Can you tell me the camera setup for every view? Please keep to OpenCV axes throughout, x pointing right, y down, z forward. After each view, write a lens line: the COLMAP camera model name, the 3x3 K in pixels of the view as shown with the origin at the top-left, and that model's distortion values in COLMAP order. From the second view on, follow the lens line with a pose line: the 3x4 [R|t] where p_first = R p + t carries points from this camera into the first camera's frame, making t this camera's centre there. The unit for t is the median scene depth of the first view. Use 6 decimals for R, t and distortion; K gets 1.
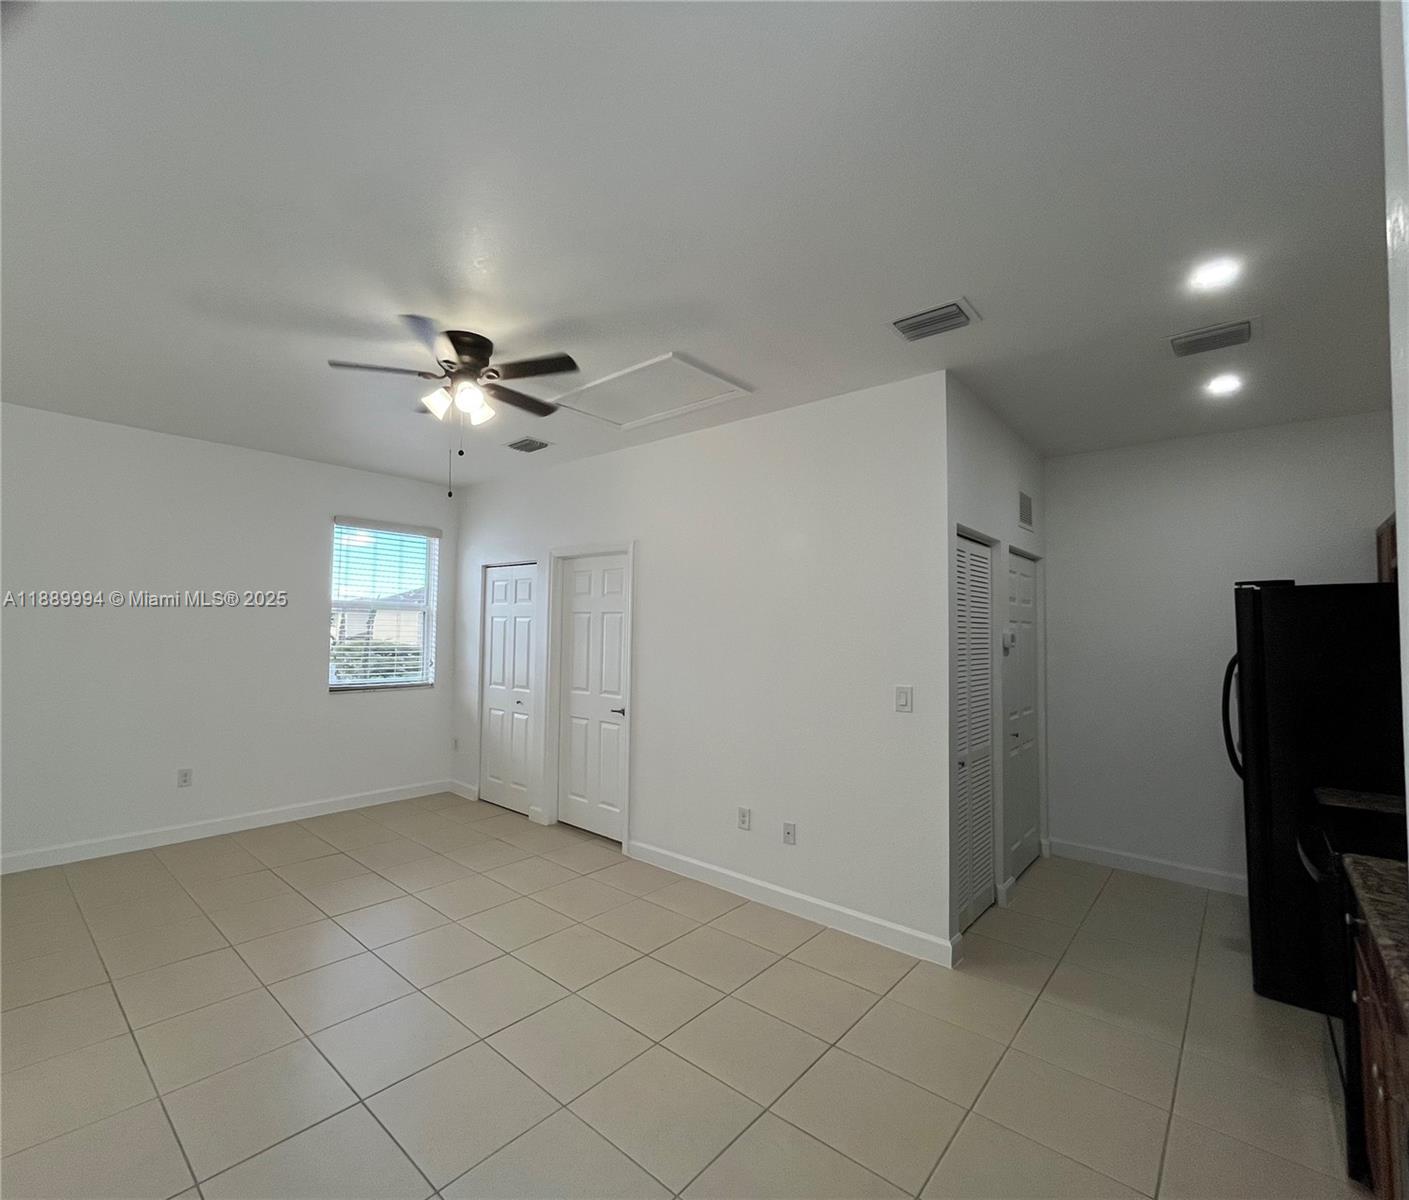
lens RADIAL K [[640.5, 0, 704.8], [0, 640.5, 601.6], [0, 0, 1]] dist [-0.001494, -0.000109]
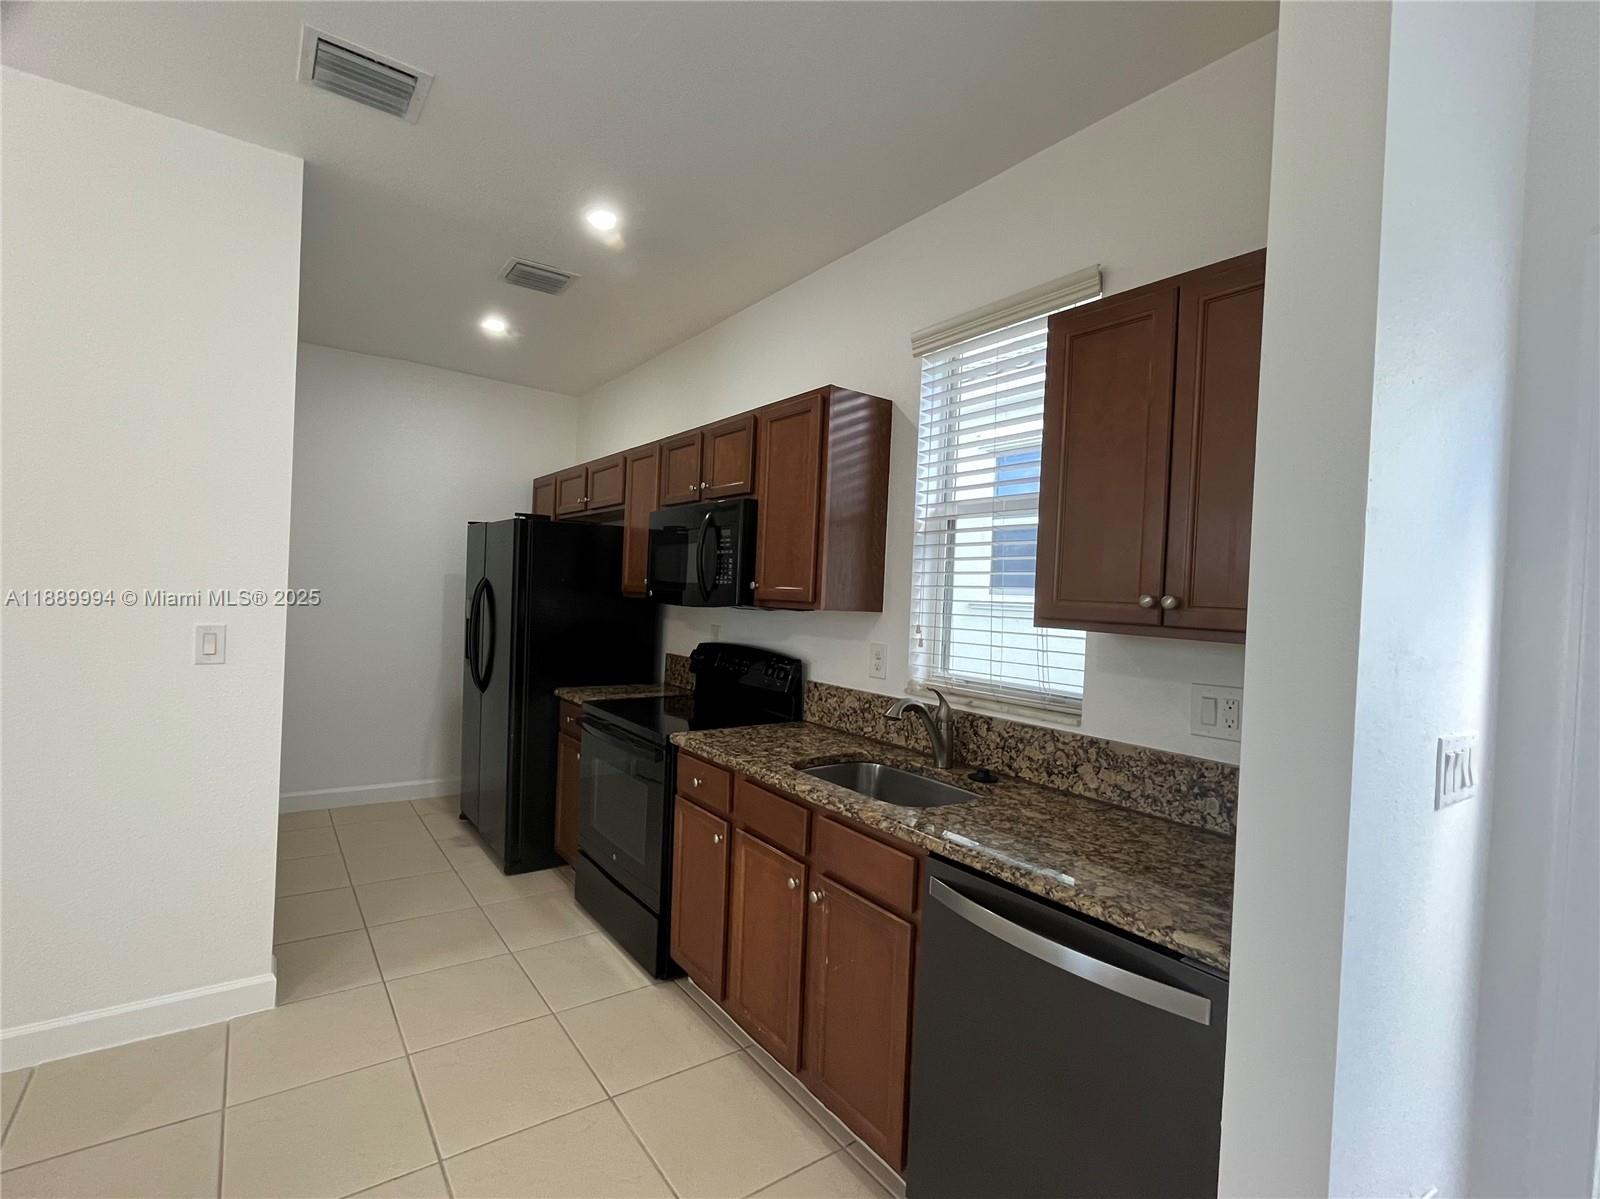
lens RADIAL K [[672.5, 0, 799.5], [0, 672.5, 600.5], [0, 0, 1]] dist [-0.000889, -0.000127]
pose [[0.322951, -0.018665, 0.946232, -0.132245], [-0.094432, 0.994181, 0.051840, 0.018043], [-0.941693, -0.106097, 0.319309, 0.239056]]
